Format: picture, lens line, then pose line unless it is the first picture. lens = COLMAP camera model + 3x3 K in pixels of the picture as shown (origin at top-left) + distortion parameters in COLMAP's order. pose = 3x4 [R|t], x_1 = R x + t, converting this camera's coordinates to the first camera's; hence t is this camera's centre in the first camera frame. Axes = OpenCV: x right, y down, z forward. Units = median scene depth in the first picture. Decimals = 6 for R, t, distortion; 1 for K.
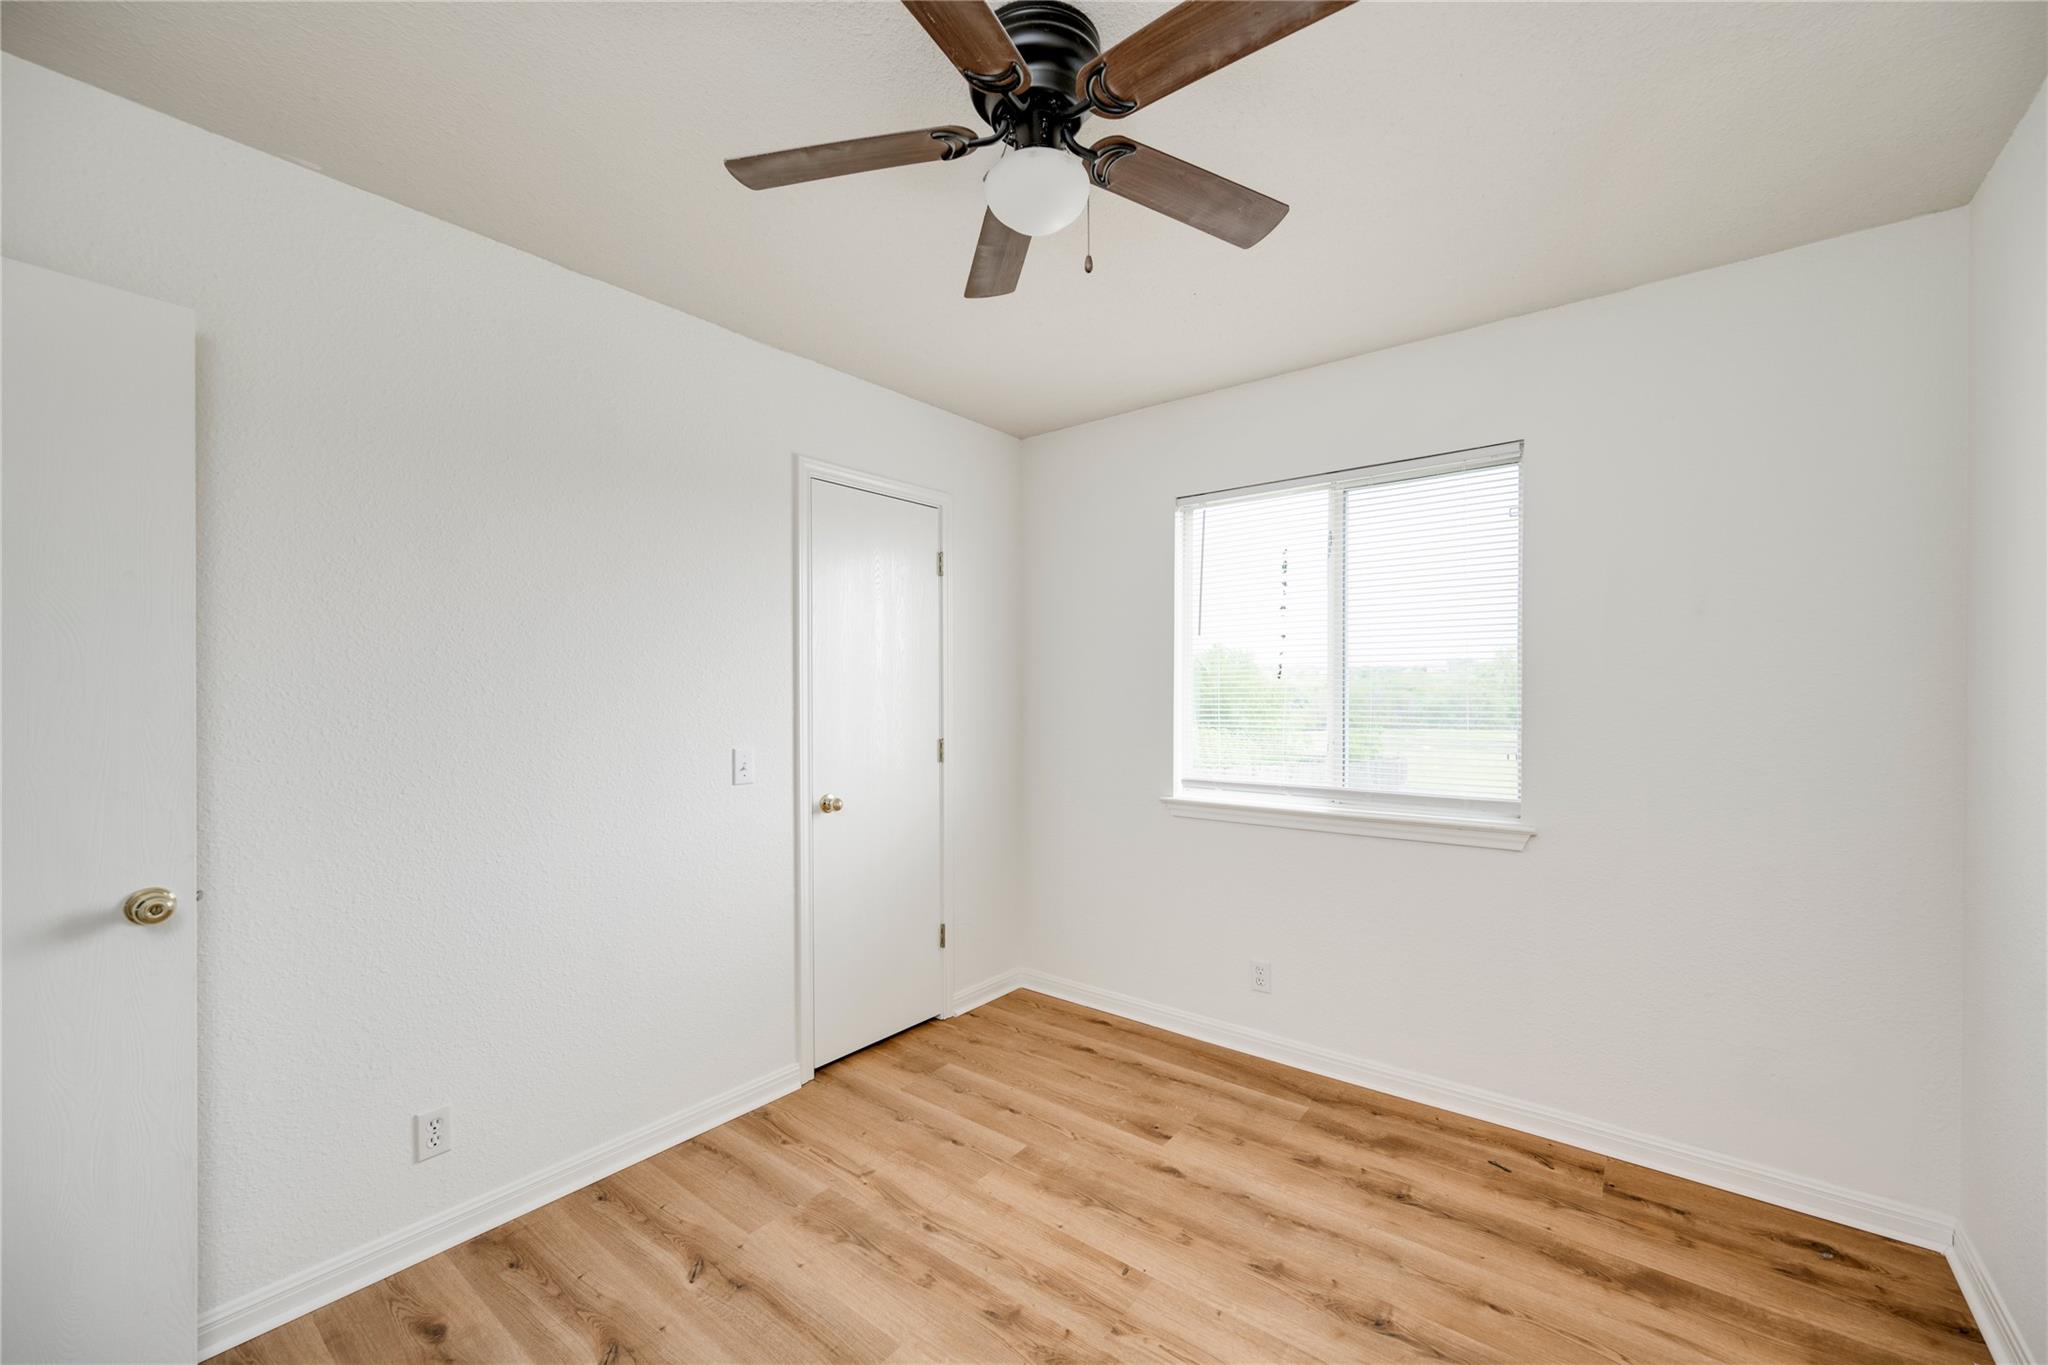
lens RADIAL K [[806.7, 0, 1026.3], [0, 806.7, 698.7], [0, 0, 1]] dist [-0.001500, 0.000261]
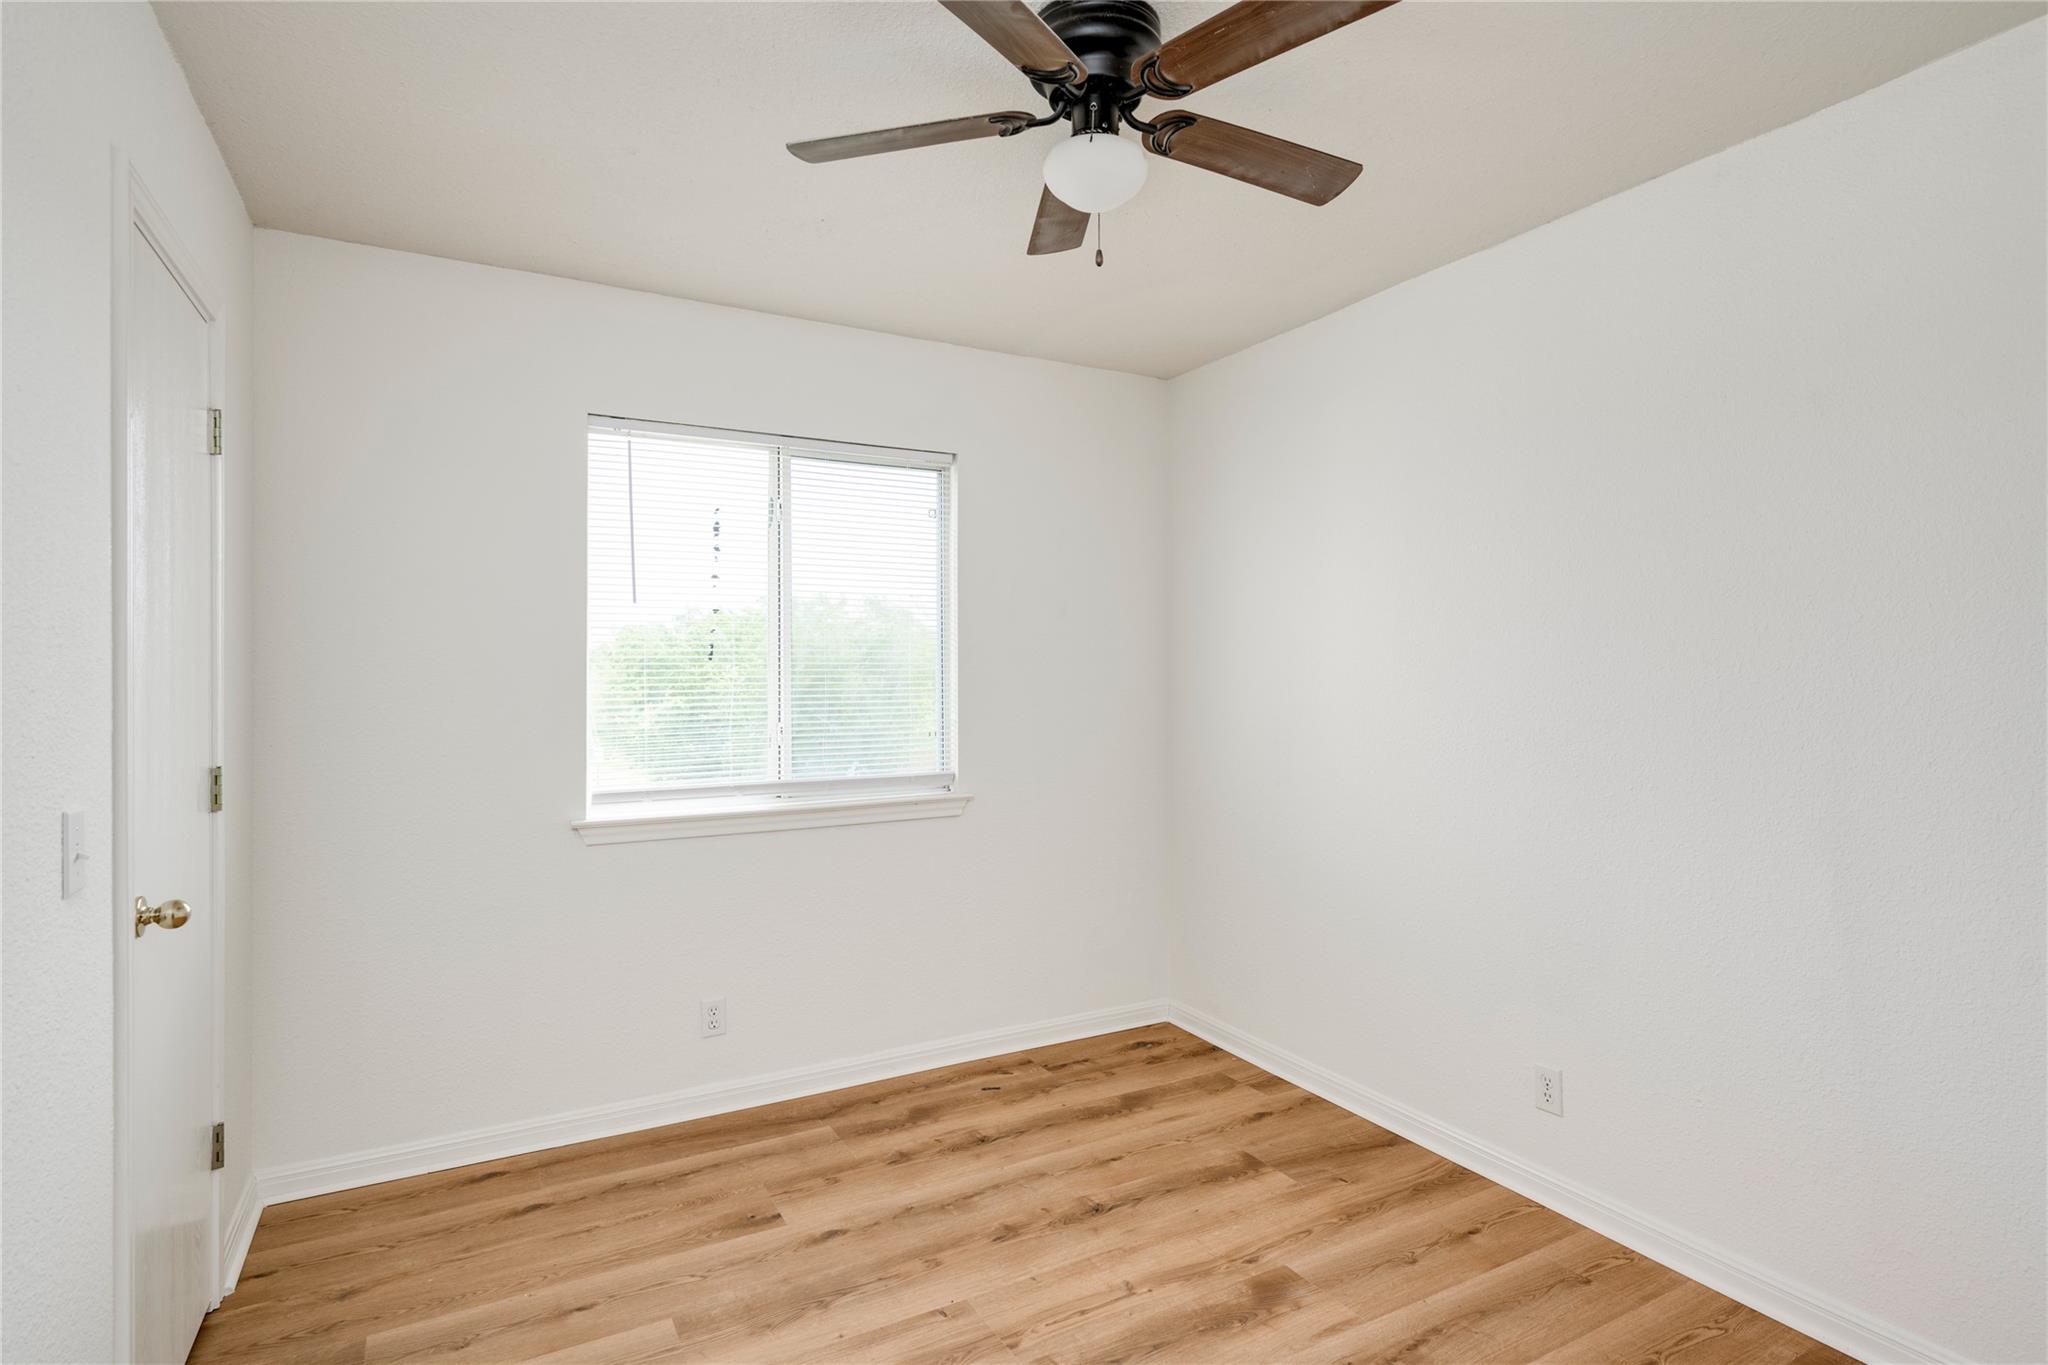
lens RADIAL K [[1044.5, 0, 1025.3], [0, 1044.5, 674.2], [0, 0, 1]] dist [0.001799, -0.000380]
pose [[0.384896, 0.000611, 0.922960, -0.702889], [0.010401, 0.999933, -0.004999, -0.001665], [-0.922901, 0.011524, 0.384865, 0.344170]]
